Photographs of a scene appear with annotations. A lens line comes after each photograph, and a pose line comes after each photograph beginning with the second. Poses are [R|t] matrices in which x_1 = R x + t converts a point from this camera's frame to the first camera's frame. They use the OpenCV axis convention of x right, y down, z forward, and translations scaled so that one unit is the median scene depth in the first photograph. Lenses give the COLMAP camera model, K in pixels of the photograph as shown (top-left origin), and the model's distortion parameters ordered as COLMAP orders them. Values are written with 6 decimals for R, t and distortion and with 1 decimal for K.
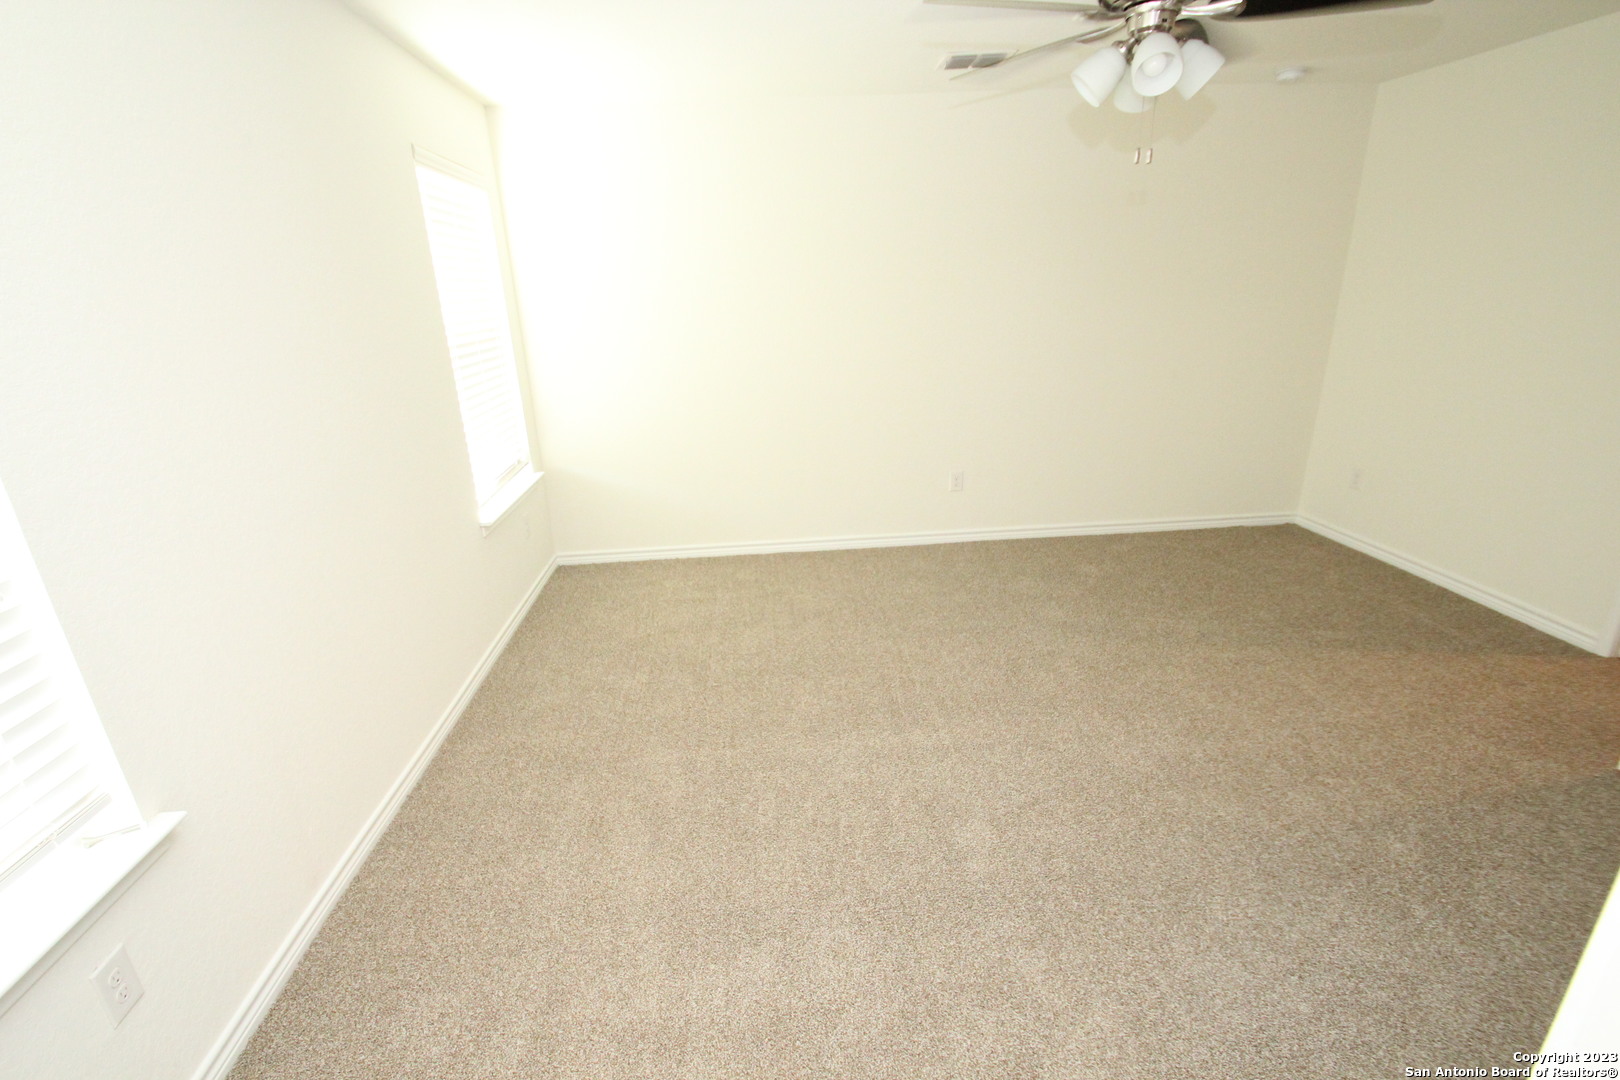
lens RADIAL K [[750.0, 0, 787.7], [0, 750.0, 564.2], [0, 0, 1]] dist [0.011010, -0.015462]
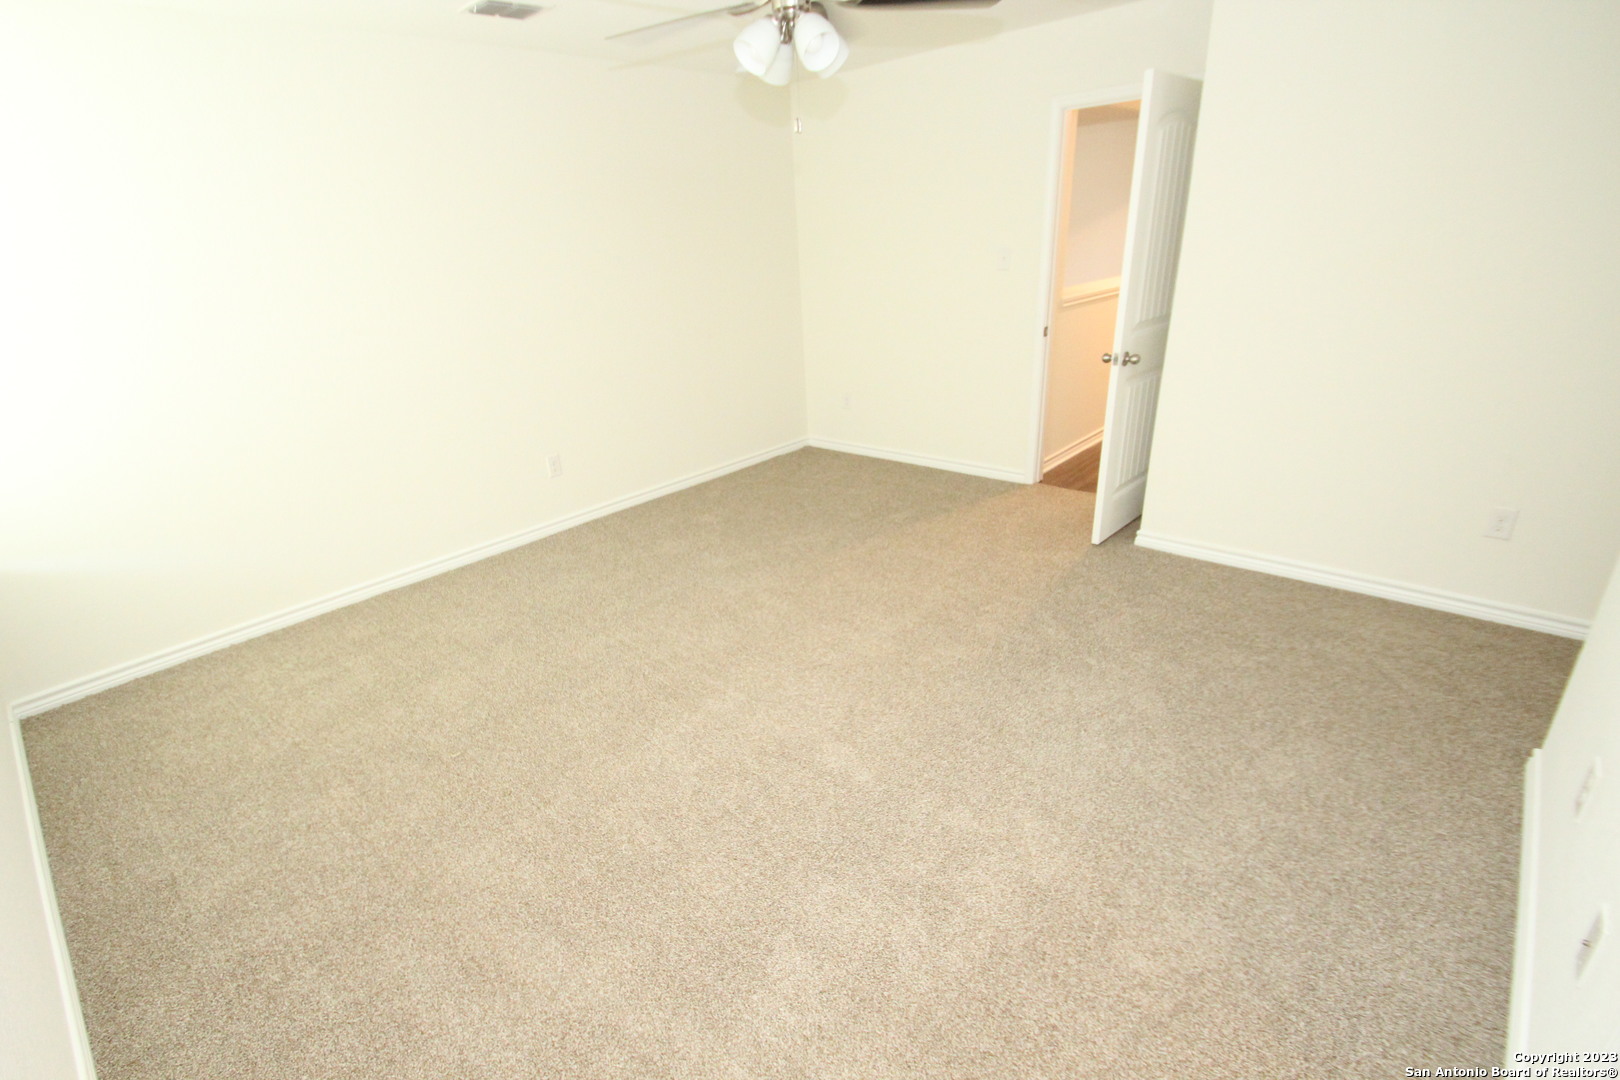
lens RADIAL K [[750.0, 0, 787.7], [0, 750.0, 564.2], [0, 0, 1]] dist [0.011010, -0.015462]
pose [[0.721770, -0.281557, 0.632277, -0.283120], [0.268112, 0.955932, 0.119622, -0.036324], [-0.638094, 0.083181, 0.765452, 0.132876]]
